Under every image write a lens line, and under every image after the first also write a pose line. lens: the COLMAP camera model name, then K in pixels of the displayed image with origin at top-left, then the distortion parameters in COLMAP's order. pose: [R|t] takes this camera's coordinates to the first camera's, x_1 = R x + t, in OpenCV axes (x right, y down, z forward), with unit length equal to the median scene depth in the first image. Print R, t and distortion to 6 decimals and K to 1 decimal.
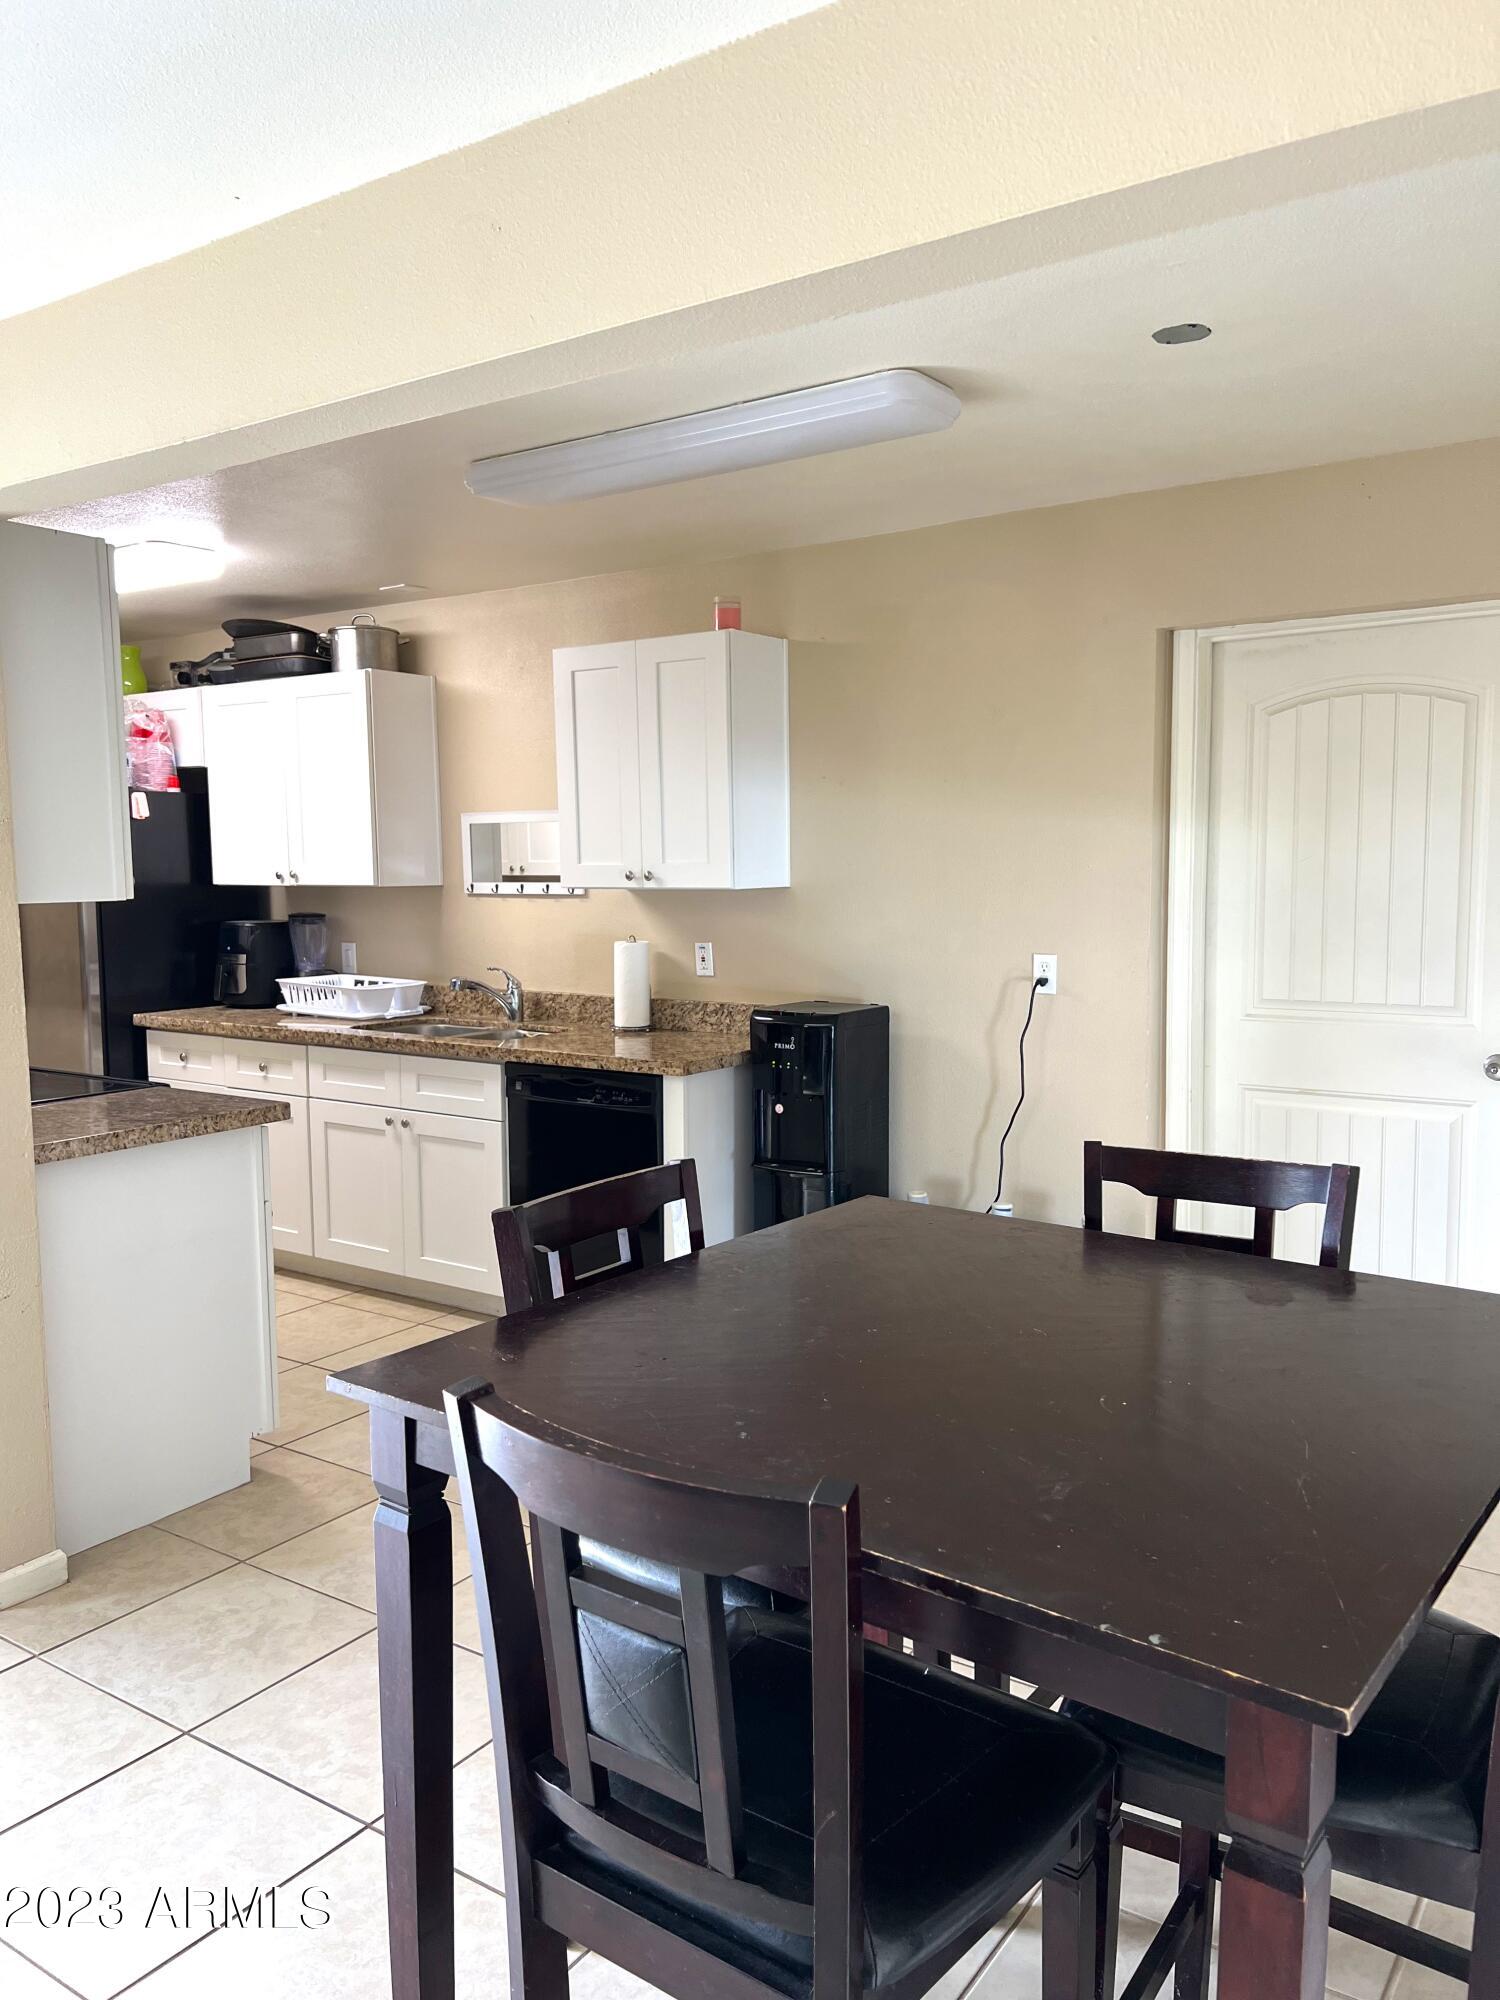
lens RADIAL K [[1471.4, 0, 750.0], [0, 1471.4, 1000.0], [0, 0, 1]] dist [0.002070, -0.008399]
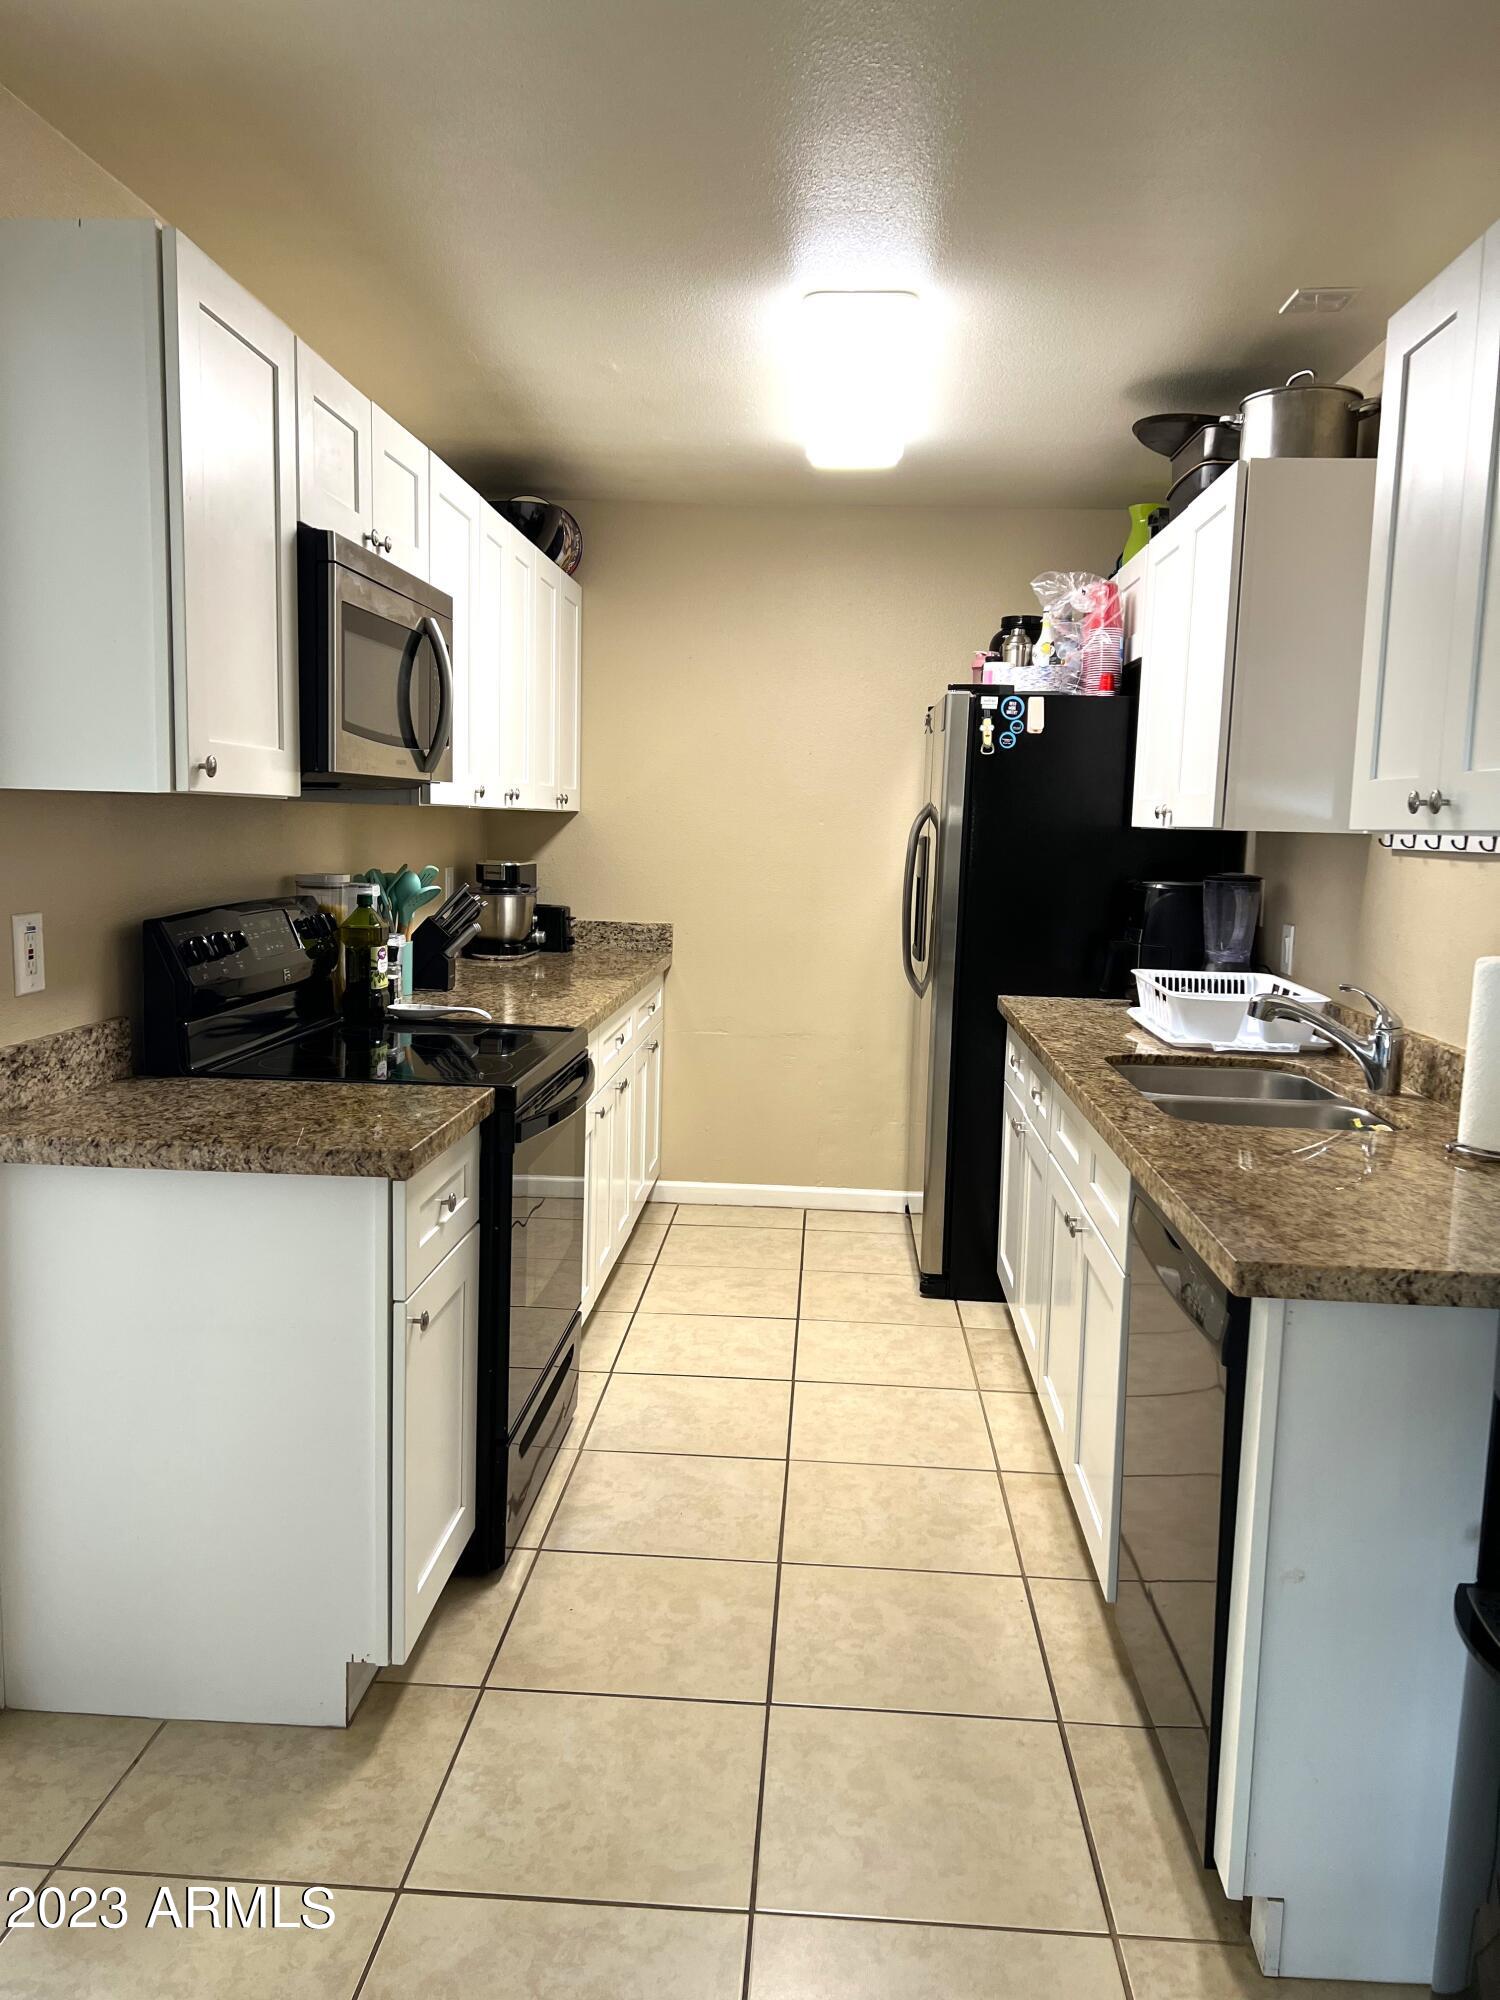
lens RADIAL K [[1471.4, 0, 750.0], [0, 1471.4, 1000.0], [0, 0, 1]] dist [0.002070, -0.008399]
pose [[0.522458, 0.123978, -0.843604, 0.188015], [-0.112093, 0.990773, 0.076185, -0.038150], [0.845265, 0.054759, 0.531534, 0.607875]]
